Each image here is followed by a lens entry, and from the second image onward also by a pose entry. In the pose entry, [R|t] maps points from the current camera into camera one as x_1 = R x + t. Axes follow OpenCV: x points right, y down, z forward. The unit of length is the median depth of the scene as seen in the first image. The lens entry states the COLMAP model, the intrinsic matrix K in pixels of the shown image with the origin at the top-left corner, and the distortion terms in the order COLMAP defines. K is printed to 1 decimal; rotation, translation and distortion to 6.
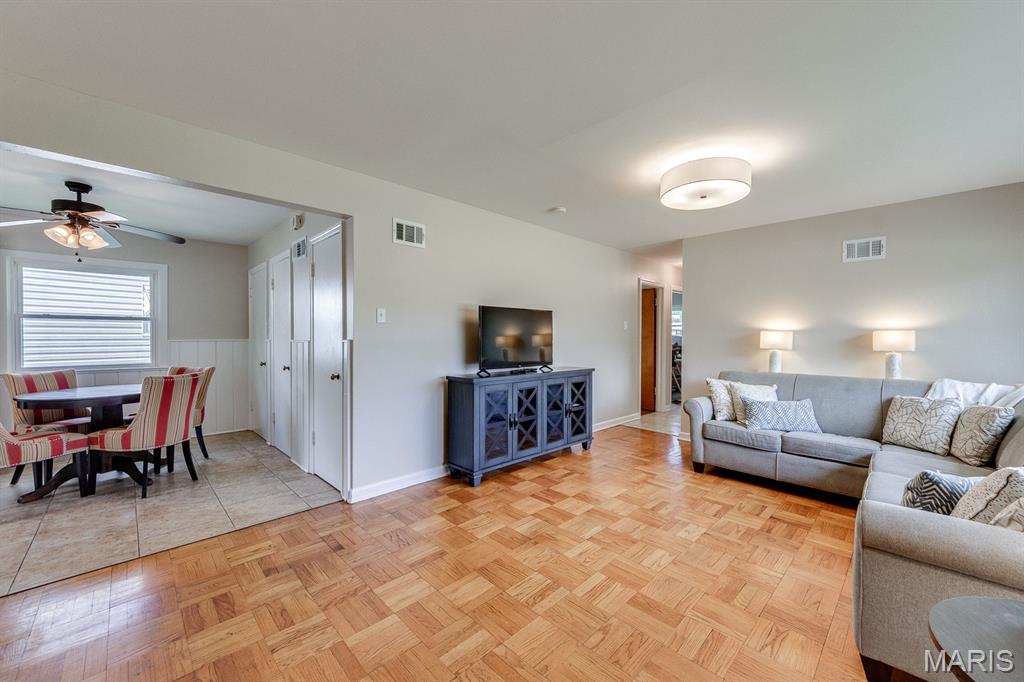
lens RADIAL K [[400.0, 0, 506.1], [0, 400.0, 346.9], [0, 0, 1]] dist [0.000330, -0.000103]
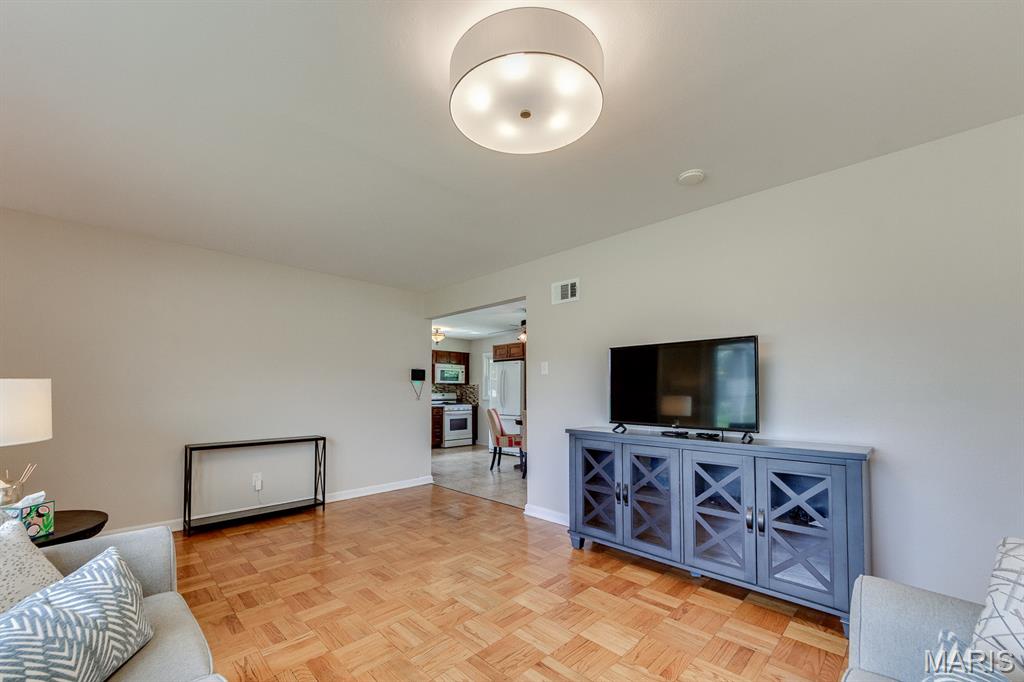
lens RADIAL K [[434.2, 0, 512.1], [0, 434.2, 386.8], [0, 0, 1]] dist [0.028030, 0.000052]
pose [[0.002011, -0.009054, -0.999957, 0.883963], [-0.017763, 0.999801, -0.009088, -0.009577], [0.999840, 0.017780, 0.001850, 0.805672]]
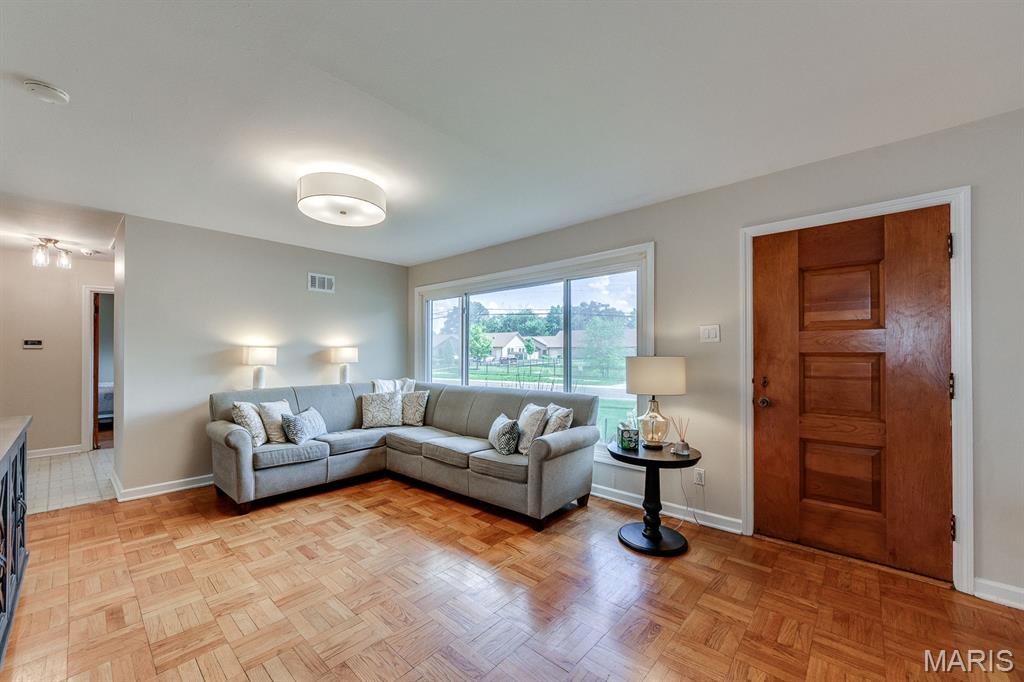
lens RADIAL K [[400.0, 0, 506.1], [0, 400.0, 346.9], [0, 0, 1]] dist [0.000330, -0.000103]
pose [[-0.058249, 0.007471, 0.998274, -0.426483], [0.028583, 0.999575, -0.005813, -0.019170], [-0.997893, 0.028195, -0.058438, 0.528910]]
